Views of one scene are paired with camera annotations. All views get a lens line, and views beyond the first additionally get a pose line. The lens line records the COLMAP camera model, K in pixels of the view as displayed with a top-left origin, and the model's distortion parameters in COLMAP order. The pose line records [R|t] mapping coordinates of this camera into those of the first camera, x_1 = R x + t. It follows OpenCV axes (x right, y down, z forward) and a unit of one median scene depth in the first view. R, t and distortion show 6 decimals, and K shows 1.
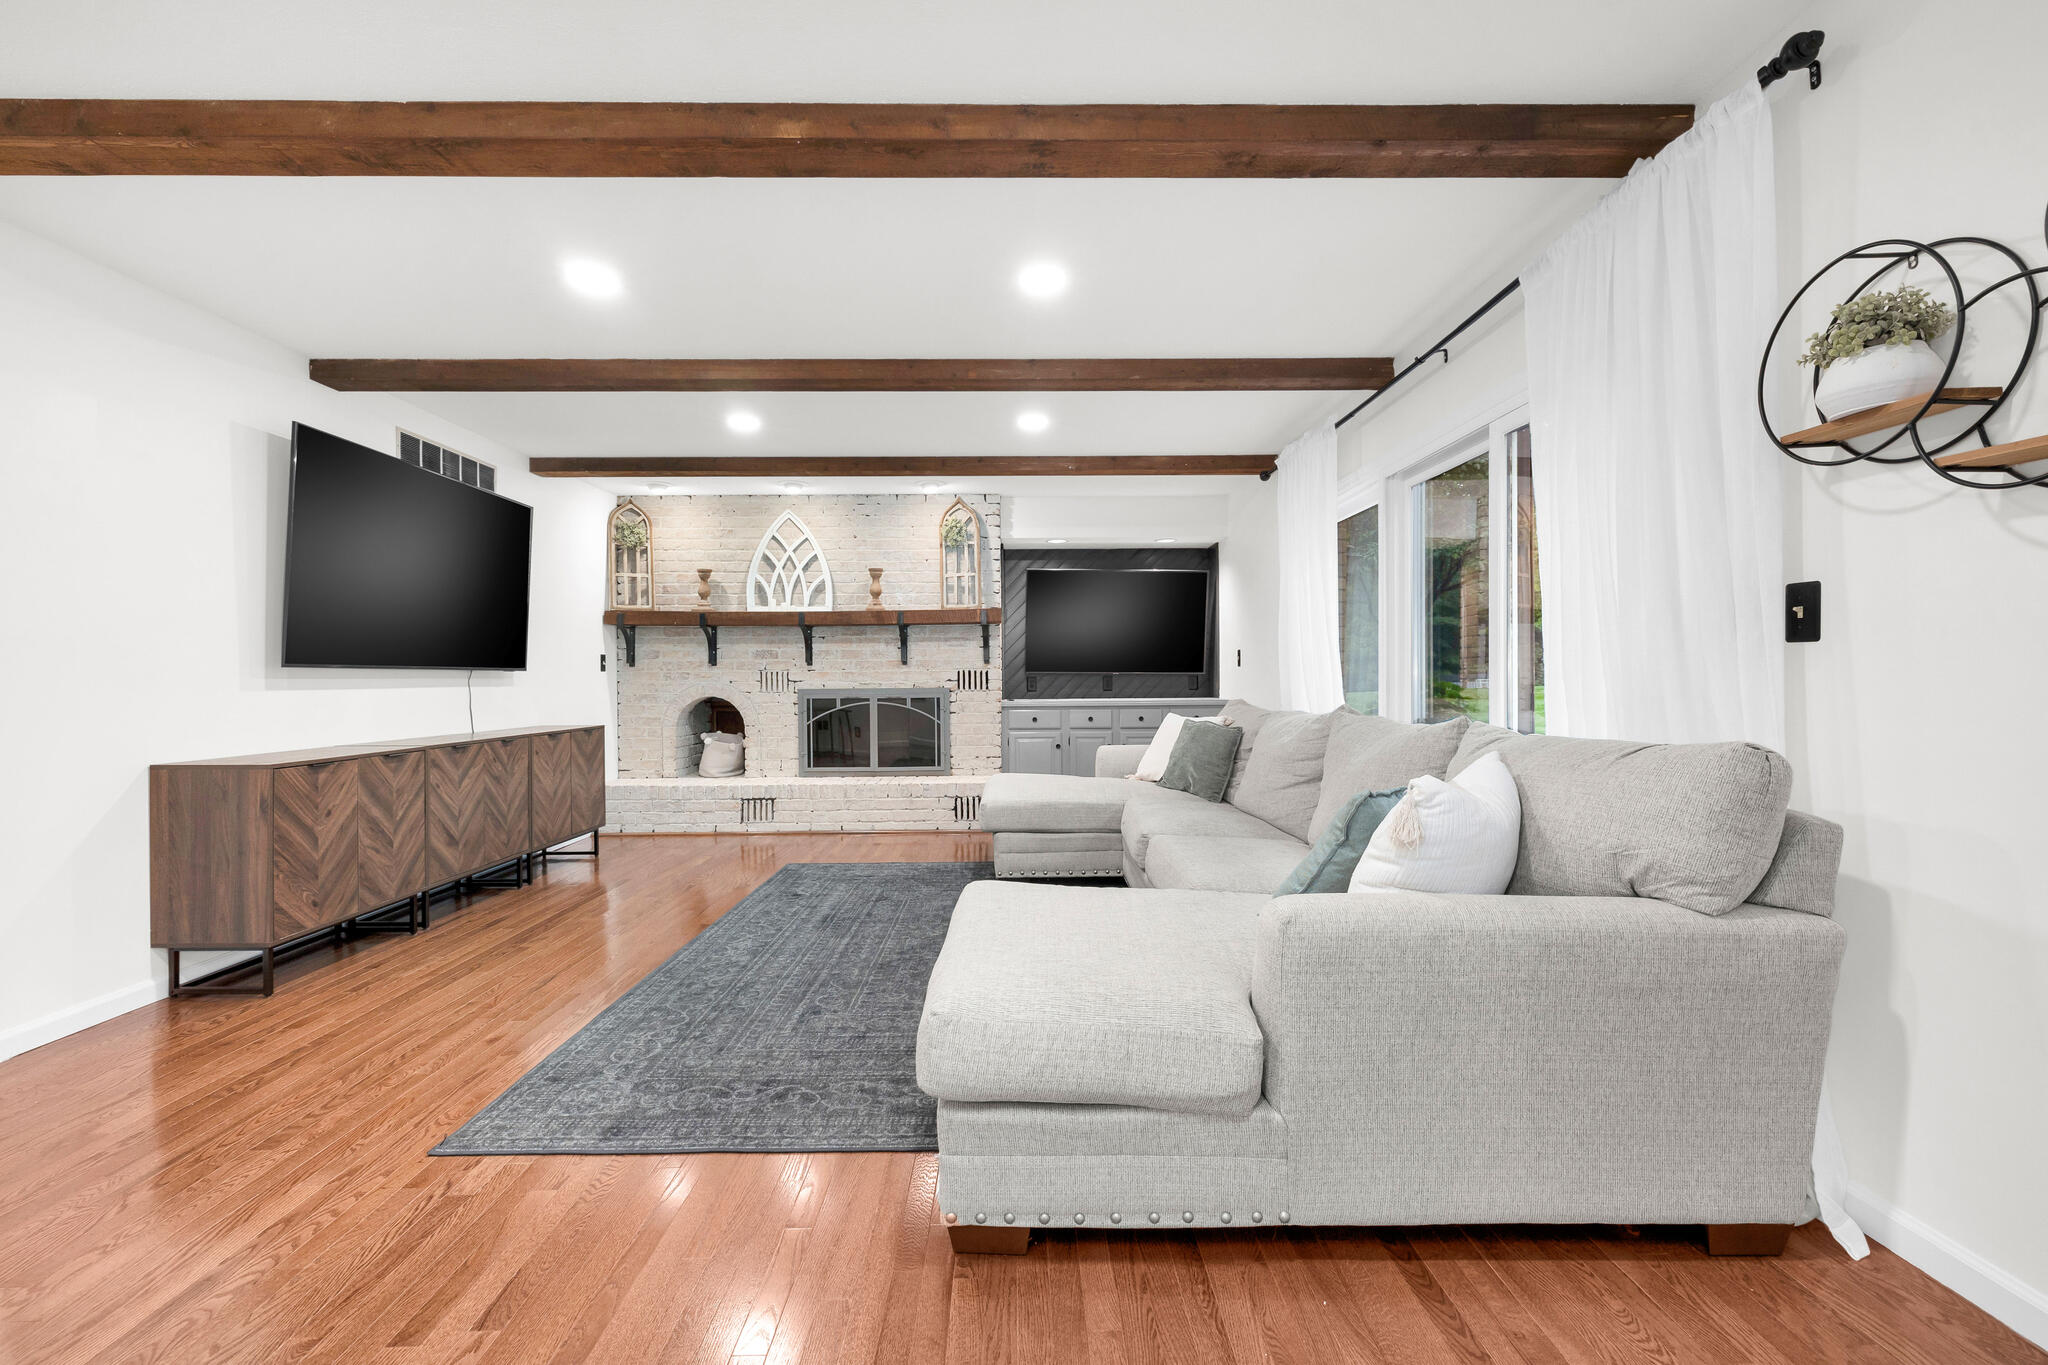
lens RADIAL K [[872.7, 0, 1022.1], [0, 872.7, 682.1], [0, 0, 1]] dist [-0.001511, 0.000588]
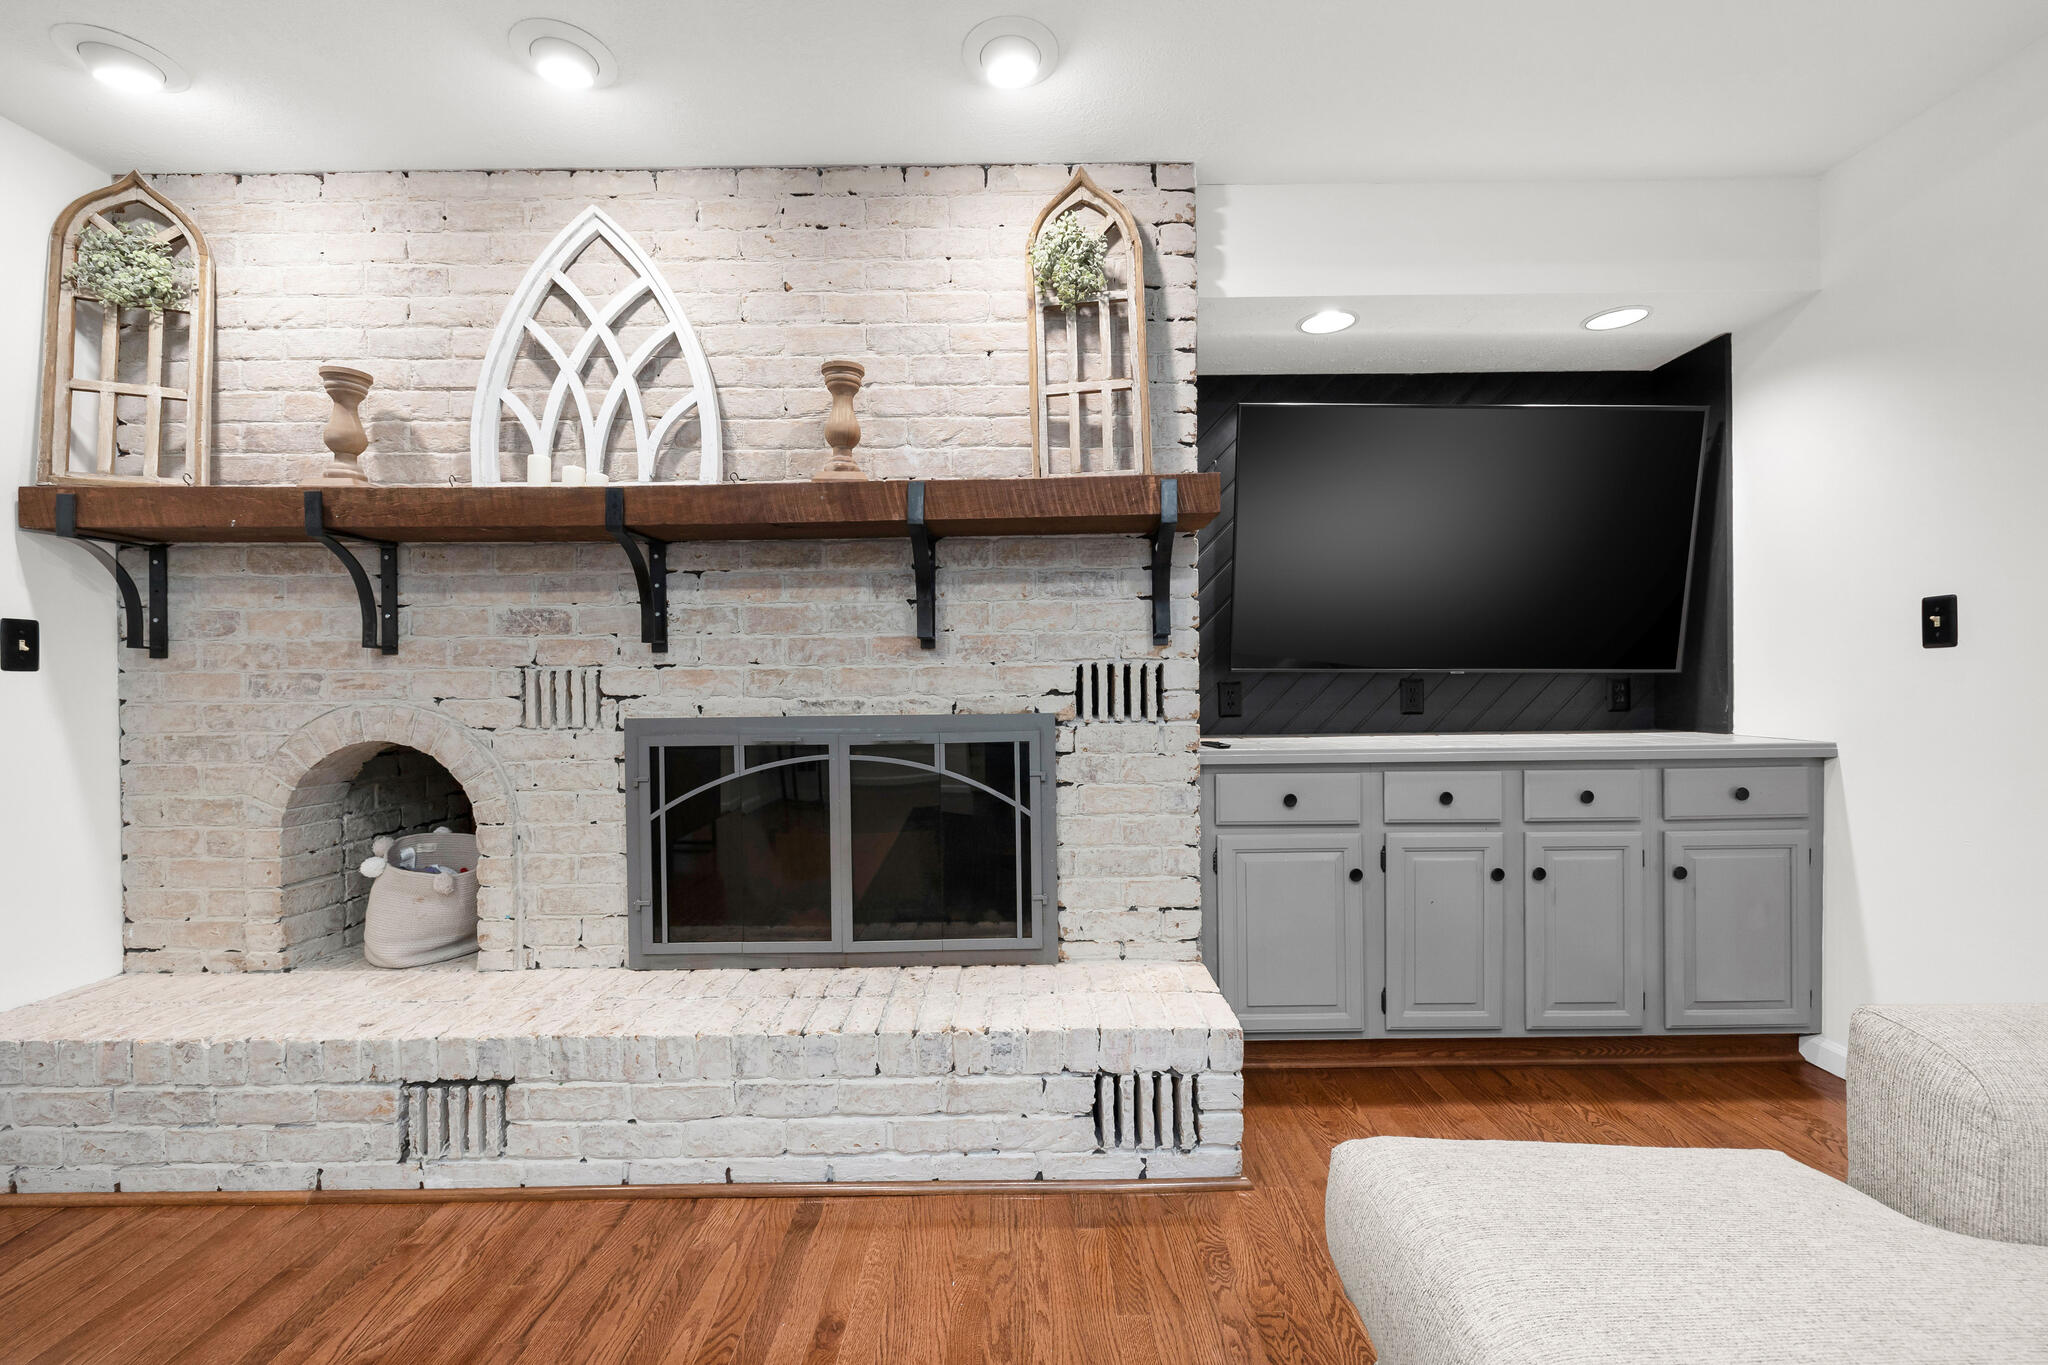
lens RADIAL K [[872.7, 0, 1027.3], [0, 872.7, 684.1], [0, 0, 1]] dist [-0.001511, 0.000588]
pose [[0.999978, -0.004524, -0.004901, -0.092869], [0.004484, 0.999956, -0.008235, -0.002506], [0.004938, 0.008212, 0.999954, 0.648549]]
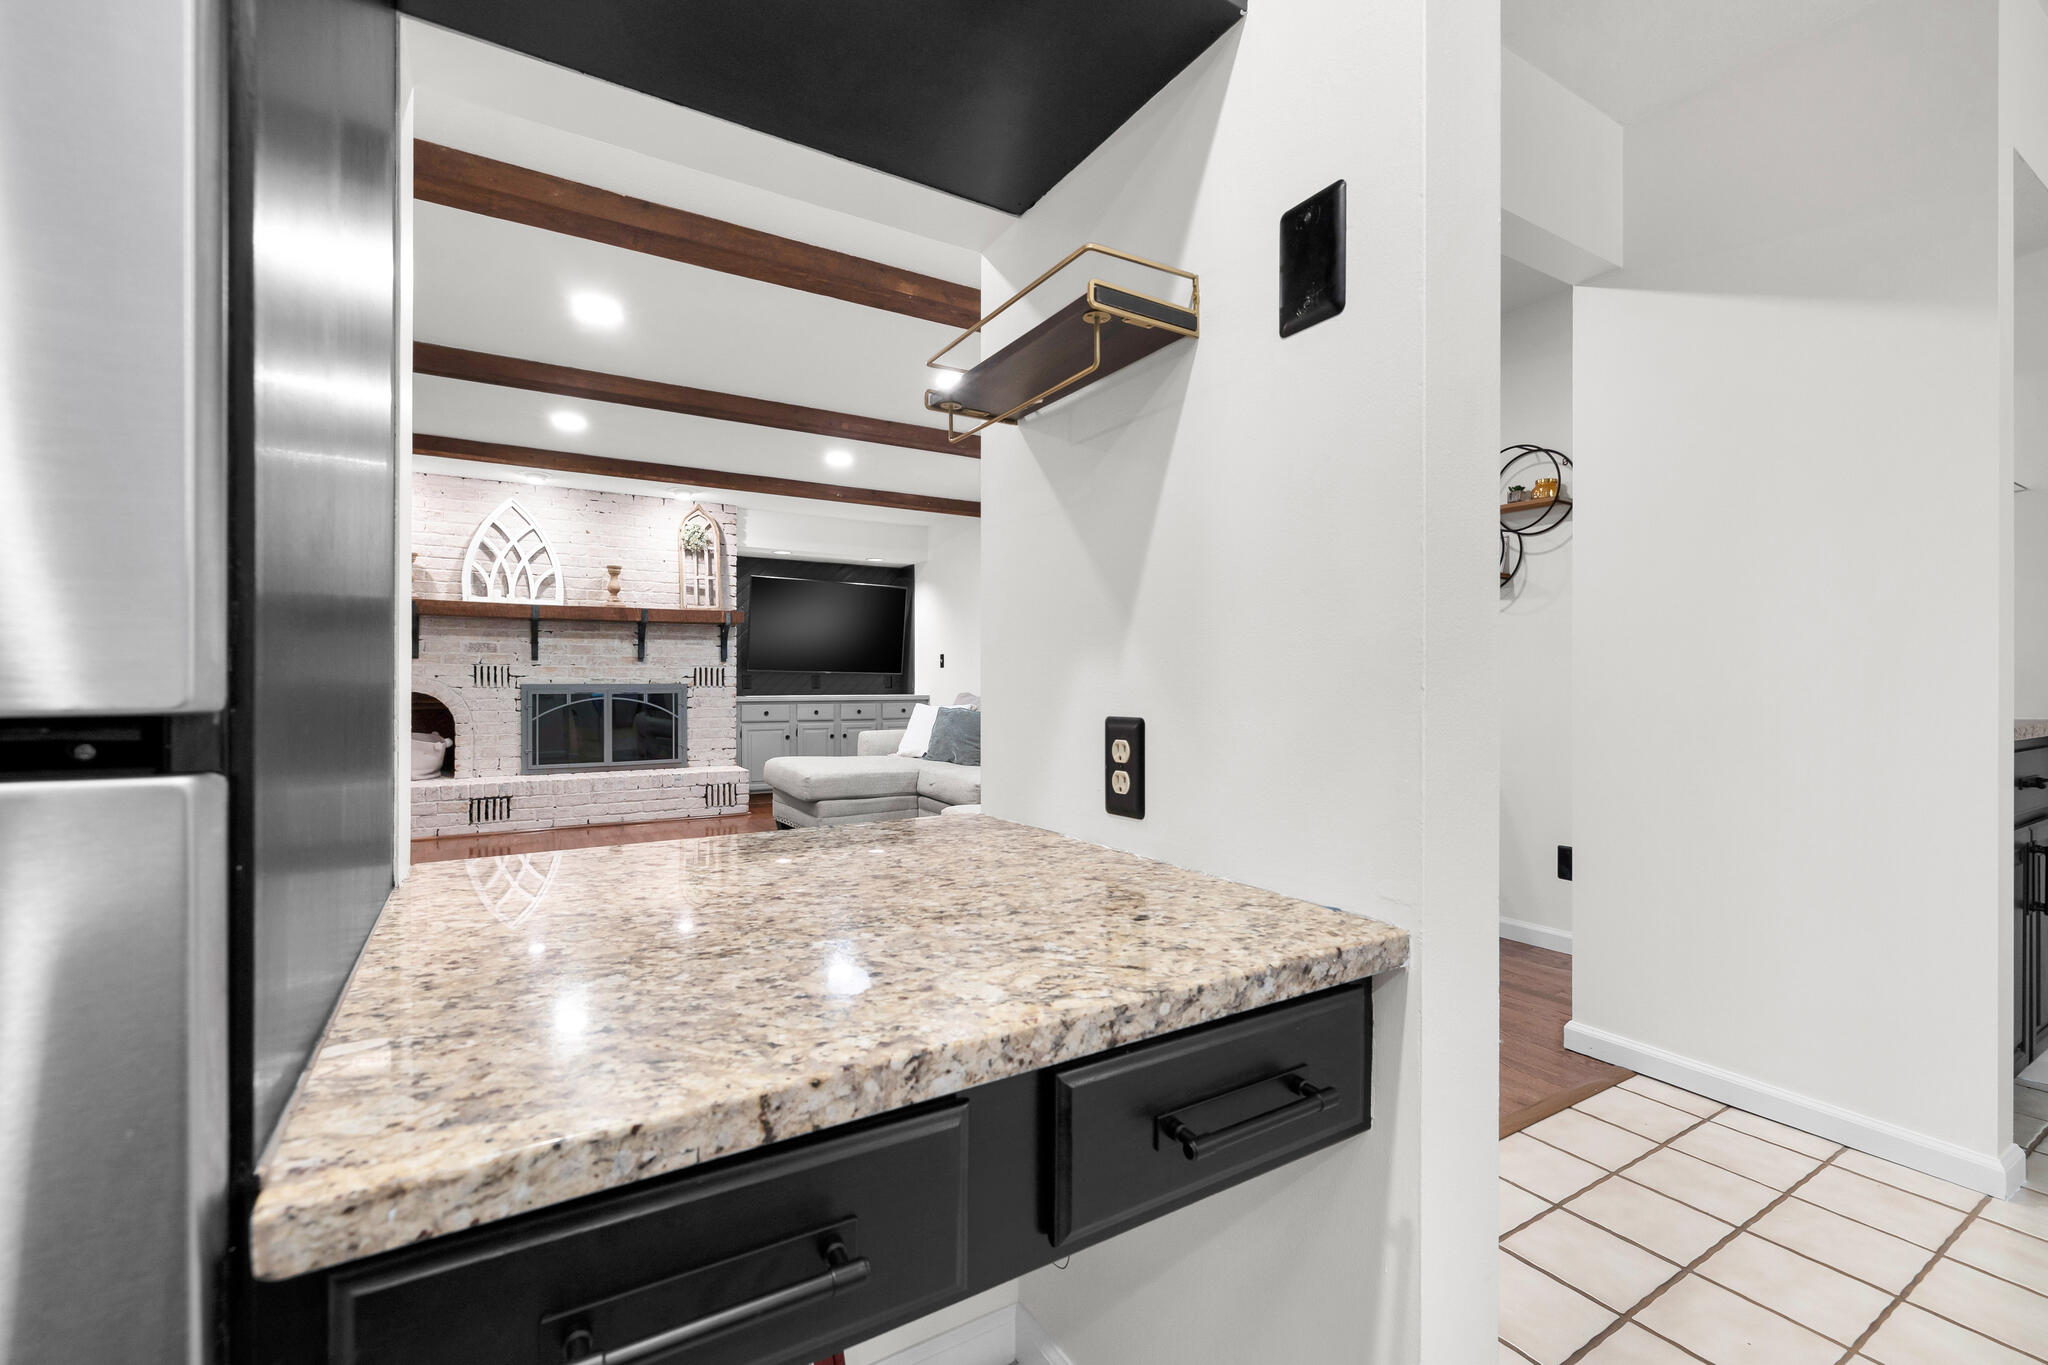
lens RADIAL K [[872.7, 0, 1028.4], [0, 872.7, 687.6], [0, 0, 1]] dist [-0.001511, 0.000588]
pose [[0.861626, 0.003670, 0.507531, -0.263000], [-0.001656, 0.999989, -0.004420, 0.014964], [-0.507541, 0.002968, 0.861622, -0.117732]]
